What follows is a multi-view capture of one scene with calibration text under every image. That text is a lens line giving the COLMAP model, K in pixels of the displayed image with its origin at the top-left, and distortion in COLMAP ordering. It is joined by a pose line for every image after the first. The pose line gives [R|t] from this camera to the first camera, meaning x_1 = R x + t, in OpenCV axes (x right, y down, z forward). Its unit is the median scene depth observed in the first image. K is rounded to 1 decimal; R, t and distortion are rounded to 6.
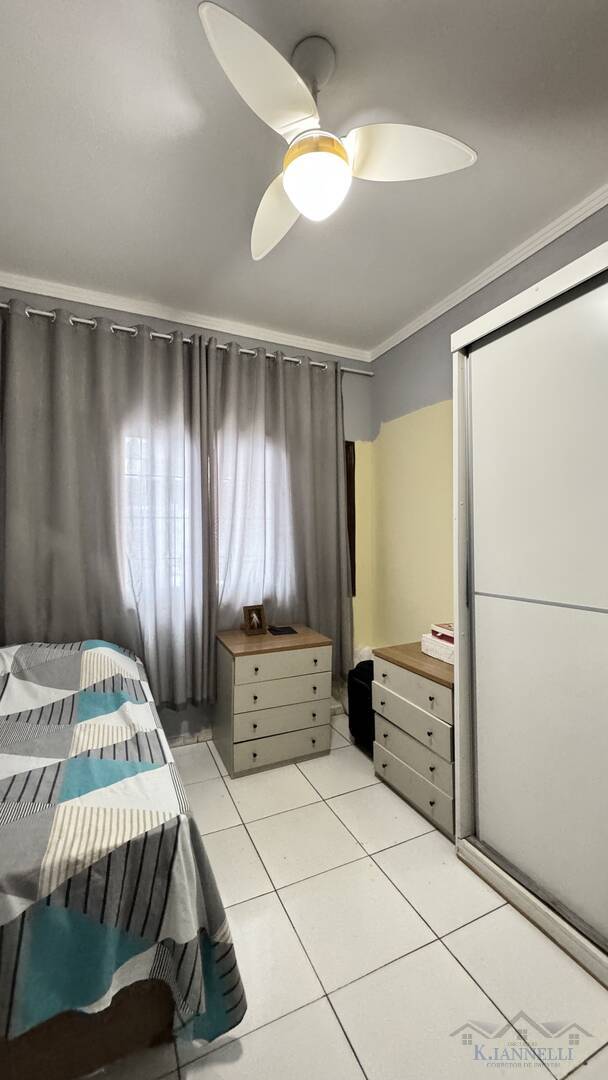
lens RADIAL K [[430.8, 0, 307.2], [0, 430.8, 538.6], [0, 0, 1]] dist [-0.001390, -0.000411]
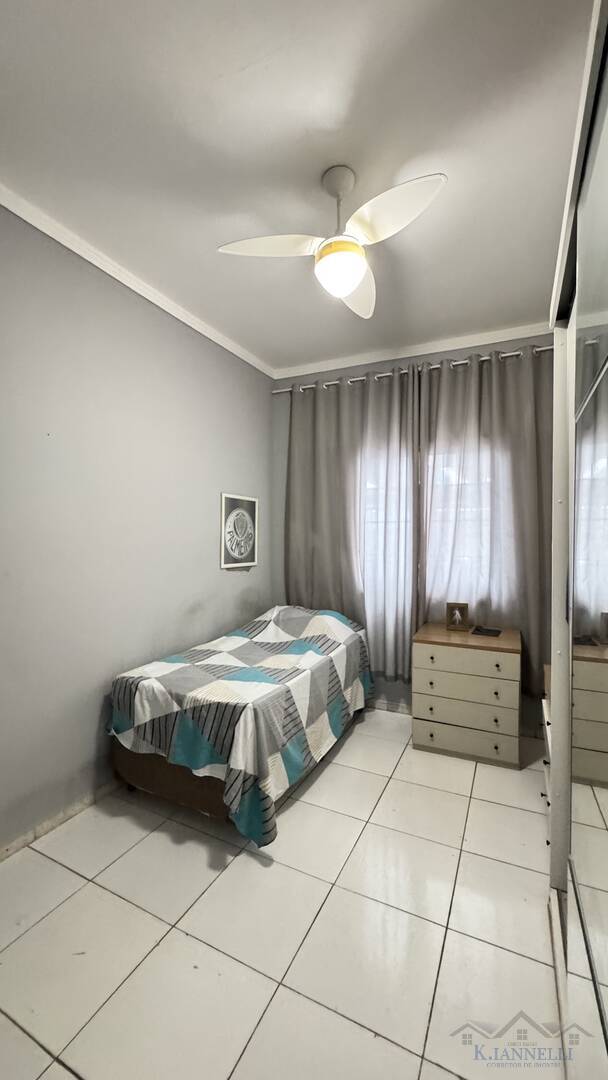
lens RADIAL K [[430.8, 0, 304.6], [0, 430.8, 538.8], [0, 0, 1]] dist [-0.001390, -0.000411]
pose [[0.636626, 0.010401, -0.771102, 0.513346], [-0.009545, 0.999939, 0.005608, -0.005551], [0.771113, 0.003790, 0.636687, 0.041199]]
